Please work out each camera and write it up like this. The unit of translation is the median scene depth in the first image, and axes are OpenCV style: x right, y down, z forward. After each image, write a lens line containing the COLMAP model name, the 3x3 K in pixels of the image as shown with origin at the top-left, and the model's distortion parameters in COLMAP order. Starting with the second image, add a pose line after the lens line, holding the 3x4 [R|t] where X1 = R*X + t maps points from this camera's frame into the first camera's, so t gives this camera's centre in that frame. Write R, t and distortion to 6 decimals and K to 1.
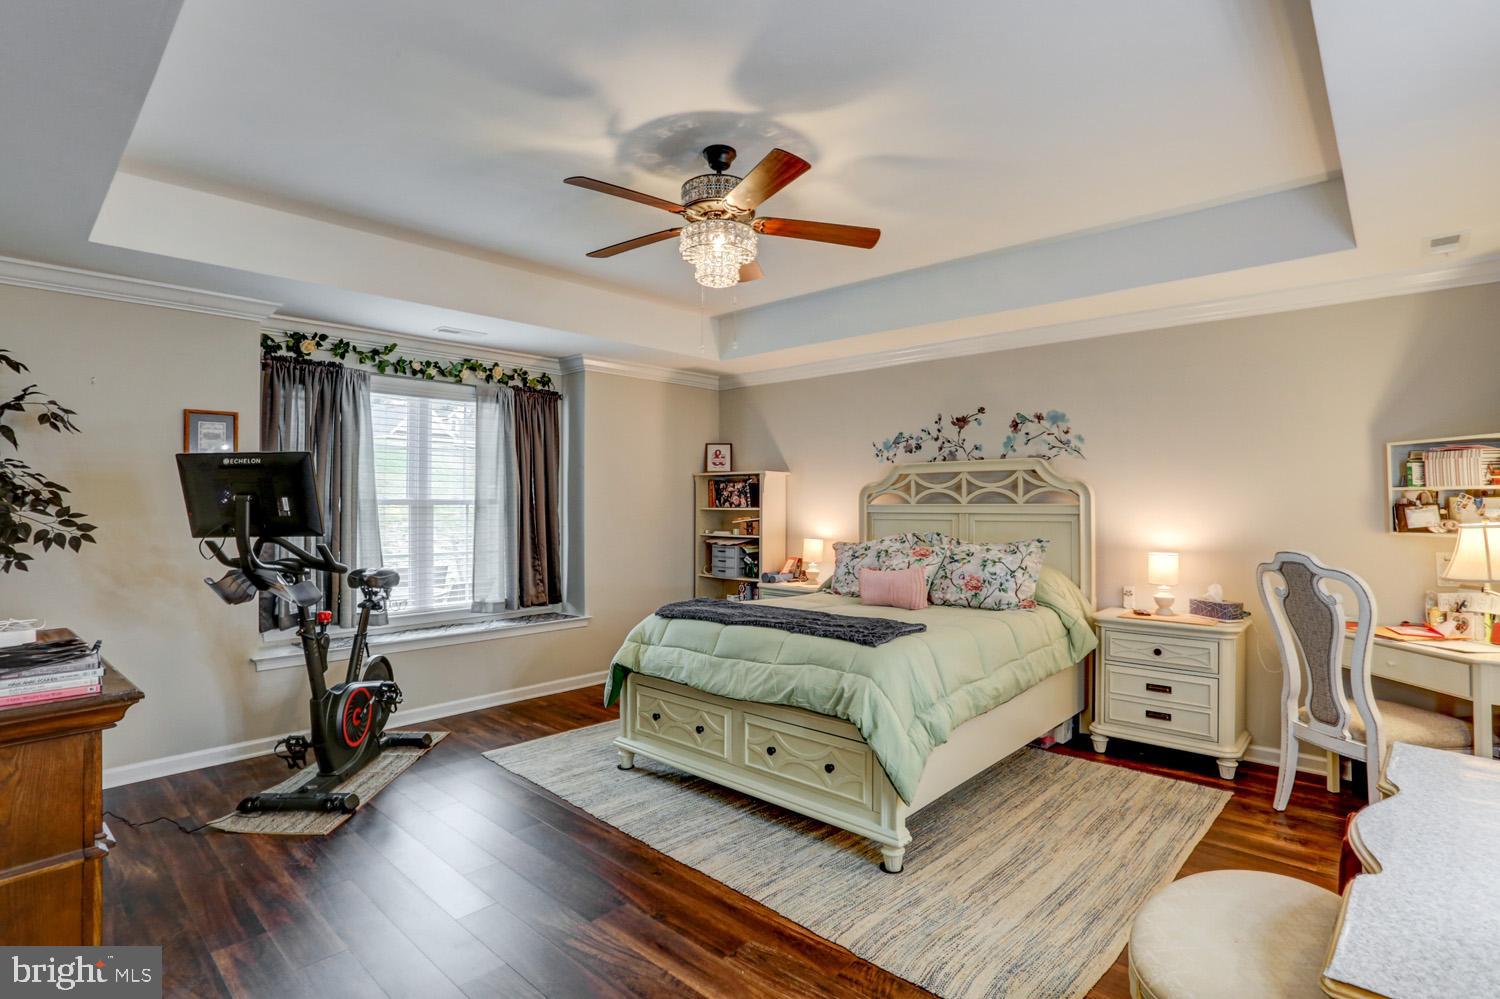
lens RADIAL K [[742.9, 0, 751.8], [0, 742.9, 491.3], [0, 0, 1]] dist [-0.069239, 0.024521]
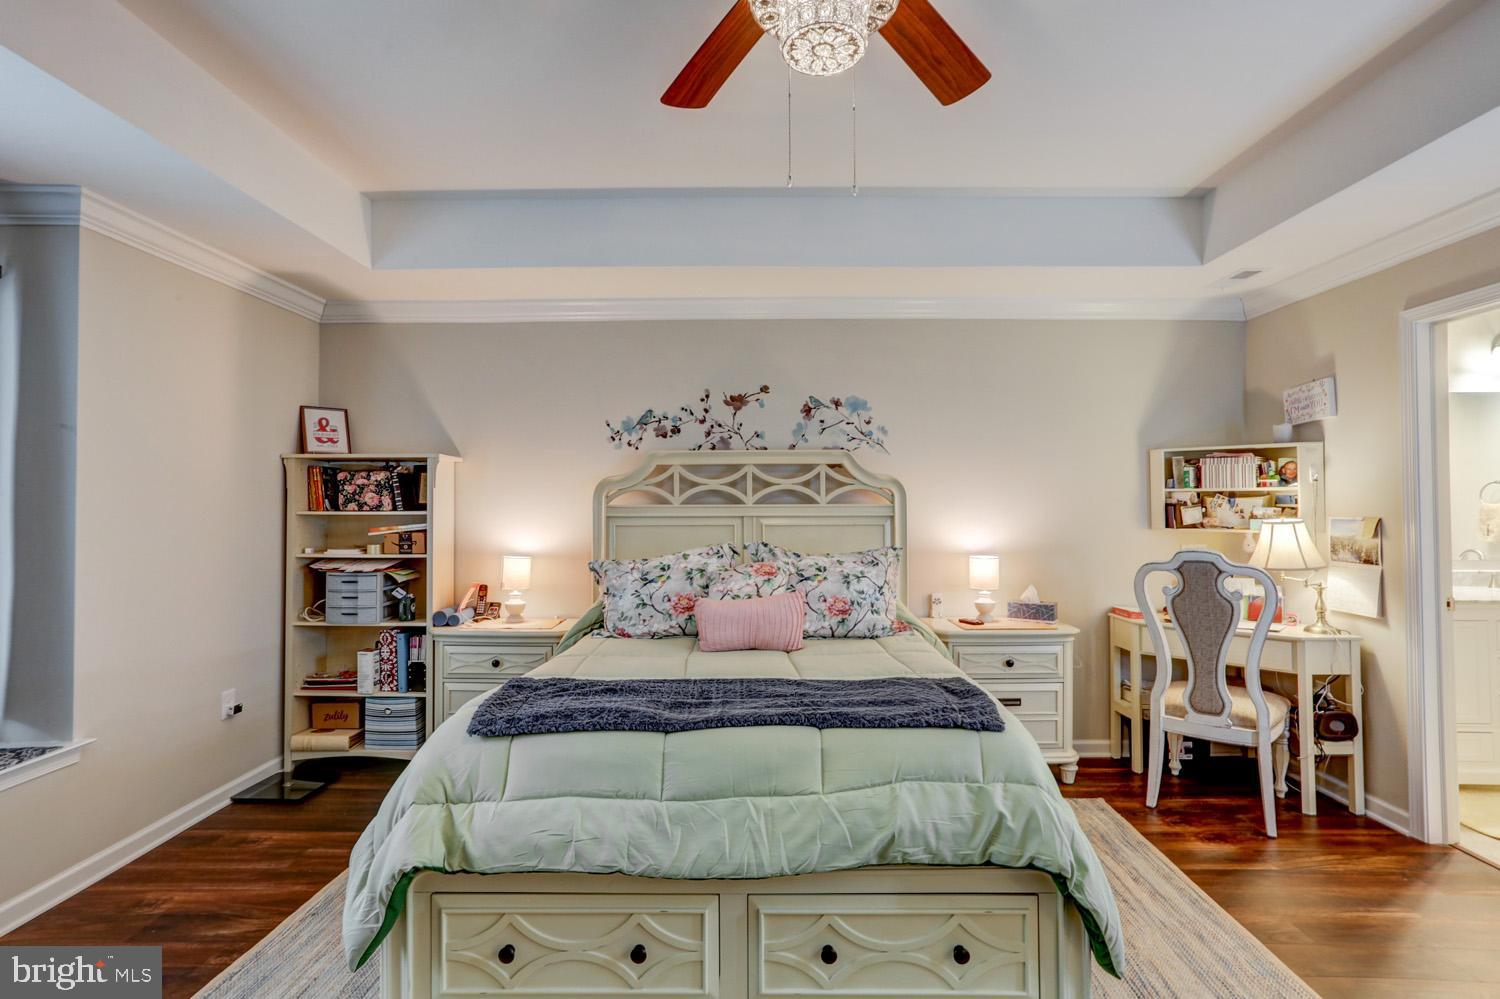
lens RADIAL K [[739.5, 0, 757.6], [0, 739.5, 489.7], [0, 0, 1]] dist [-0.060059, 0.029454]
pose [[0.742453, 0.011791, 0.669794, -0.253248], [-0.009042, 0.999930, -0.007580, 0.007627], [-0.669837, -0.000429, 0.742508, 0.425698]]
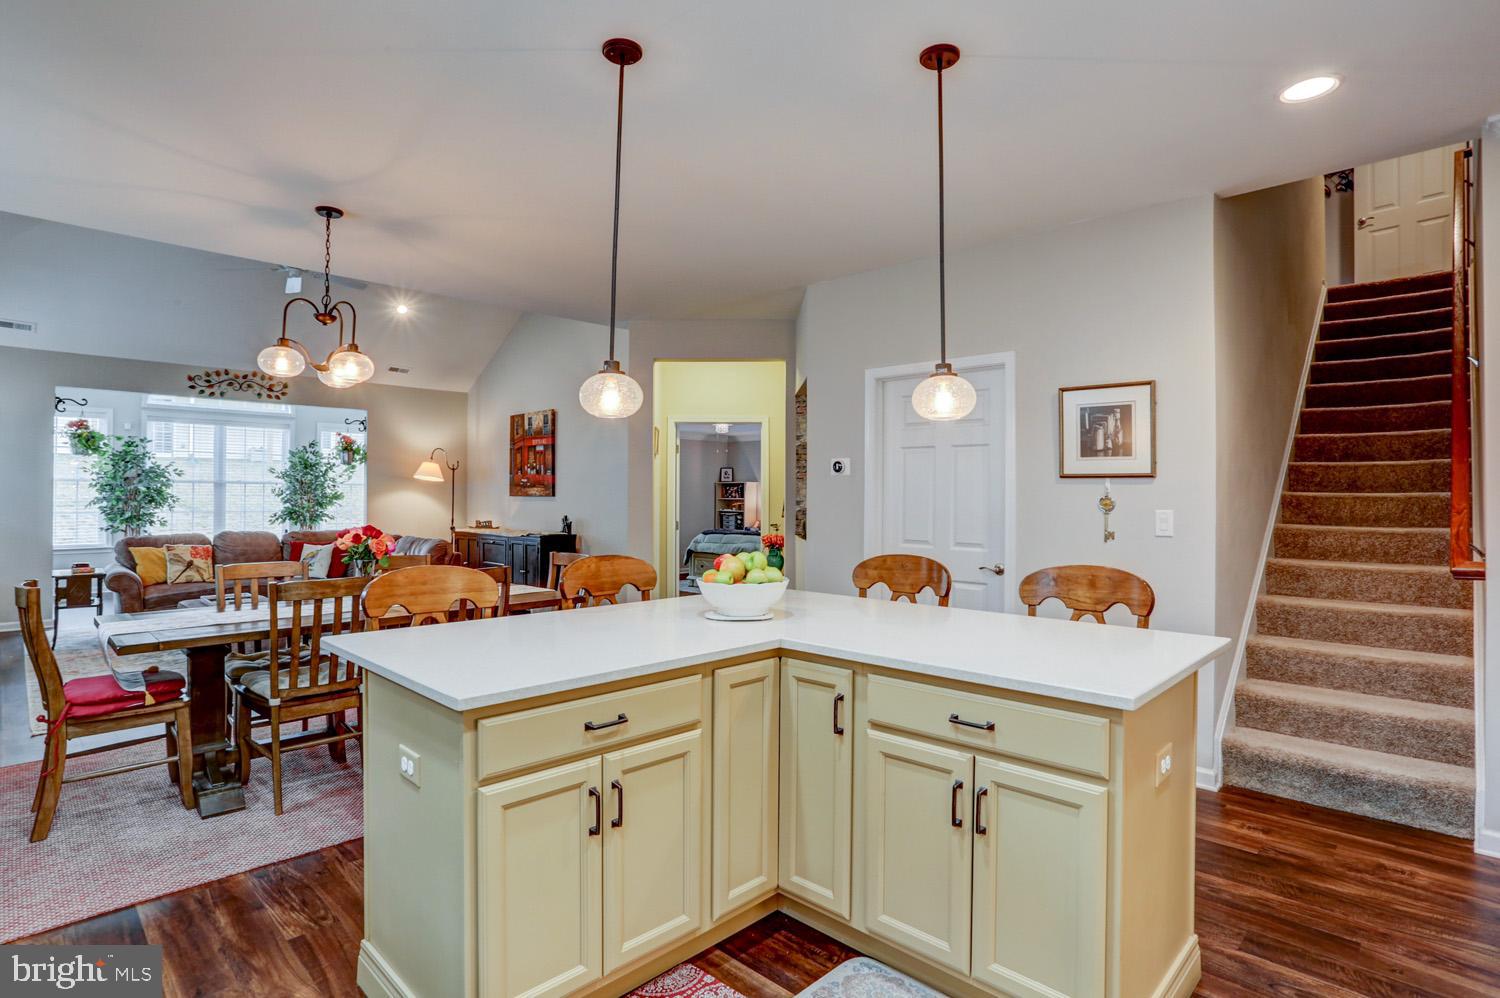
lens RADIAL K [[742.9, 0, 751.8], [0, 742.9, 490.8], [0, 0, 1]] dist [-0.069239, 0.024521]
pose [[0.999621, 0.008853, -0.026049, 0.117097], [-0.008701, 0.999944, 0.005959, -0.017824], [0.026100, -0.005730, 0.999643, -1.577478]]
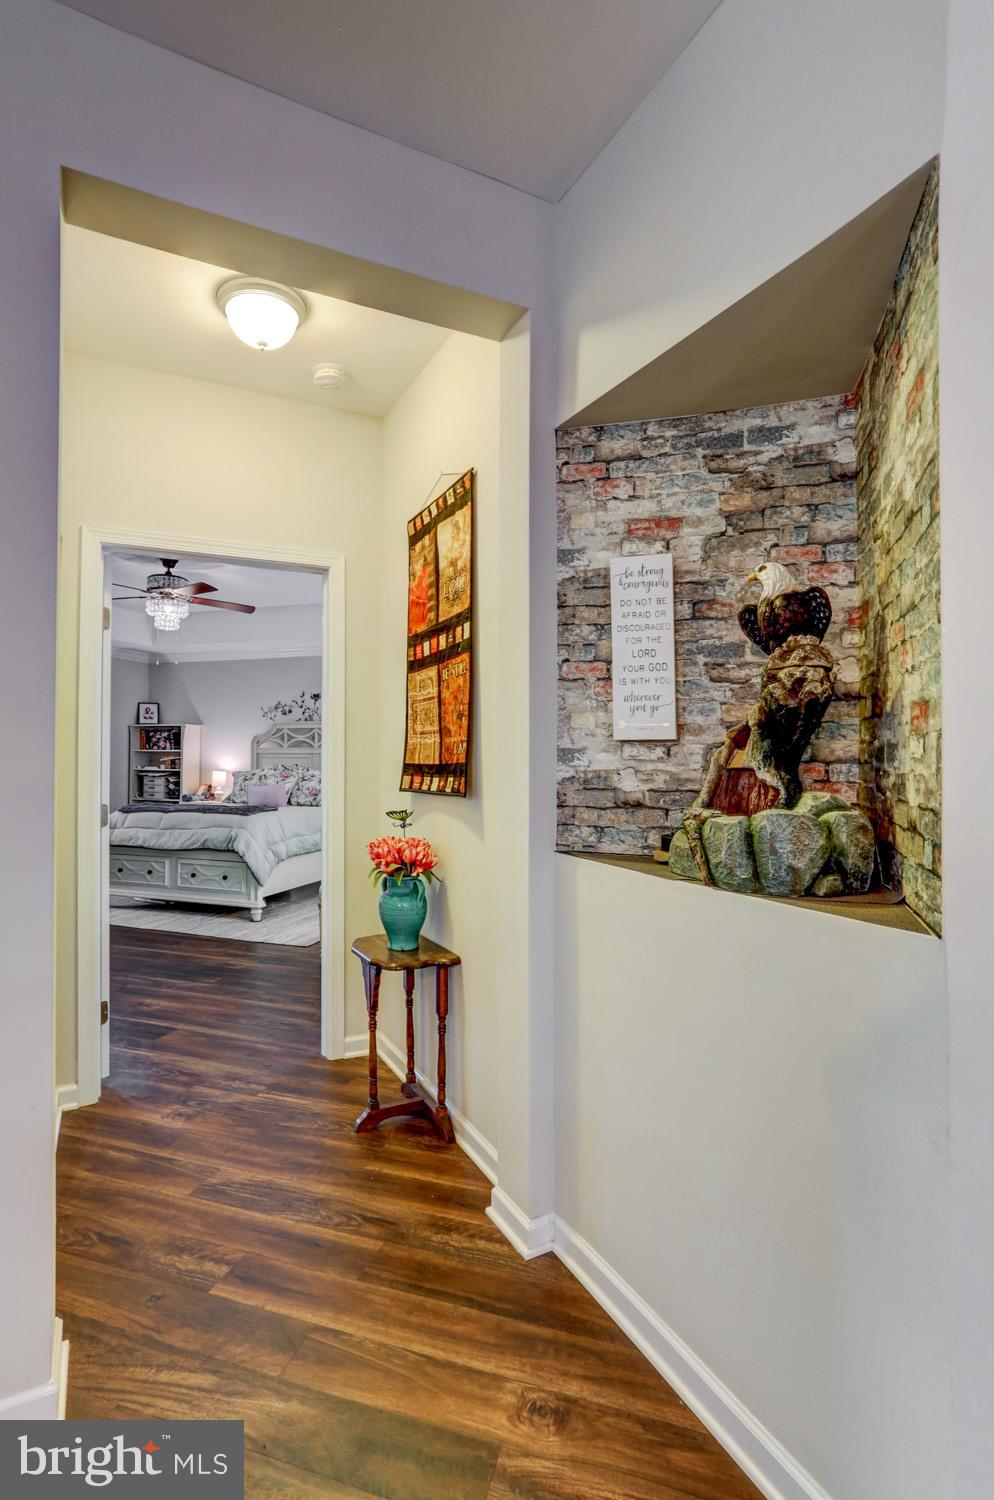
lens RADIAL K [[742.9, 0, 497.0], [0, 742.9, 750.0], [0, 0, 1]] dist [-0.069239, 0.024521]
pose [[0.906838, 0.008010, 0.421403, -0.041695], [-0.012838, 0.999880, 0.008623, 0.003213], [-0.421284, -0.013229, 0.906832, -0.688510]]
